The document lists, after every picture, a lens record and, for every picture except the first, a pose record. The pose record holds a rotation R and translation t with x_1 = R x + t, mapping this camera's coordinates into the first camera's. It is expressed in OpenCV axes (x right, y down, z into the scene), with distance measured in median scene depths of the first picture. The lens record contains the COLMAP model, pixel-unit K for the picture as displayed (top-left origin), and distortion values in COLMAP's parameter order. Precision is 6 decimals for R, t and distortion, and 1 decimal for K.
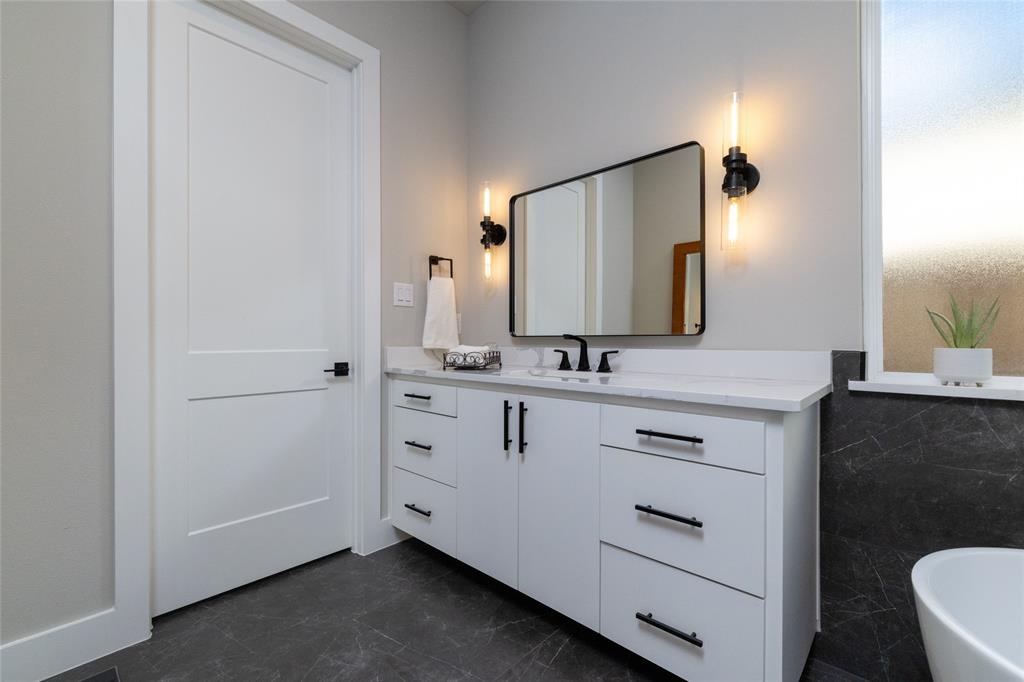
lens RADIAL K [[440.0, 0, 516.5], [0, 440.0, 338.9], [0, 0, 1]] dist [-0.003961, 0.001808]
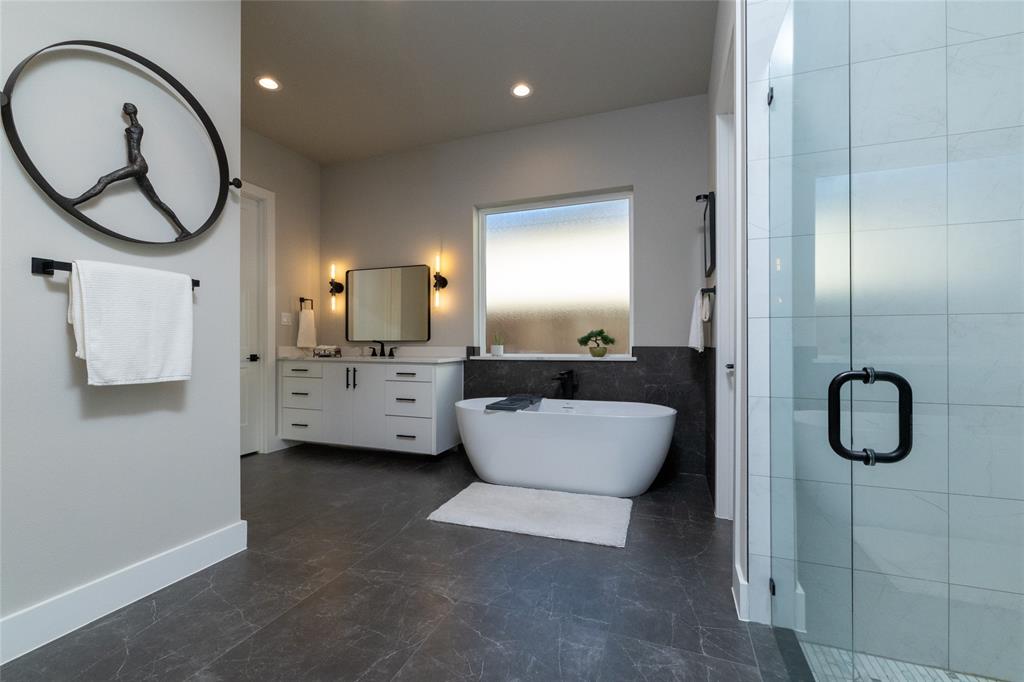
lens RADIAL K [[440.0, 0, 511.2], [0, 440.0, 343.0], [0, 0, 1]] dist [-0.003961, 0.001808]
pose [[0.927301, 0.001479, 0.374315, -0.075383], [-0.001300, 0.999999, -0.000729, 0.003885], [-0.374315, 0.000189, 0.927301, -1.275676]]
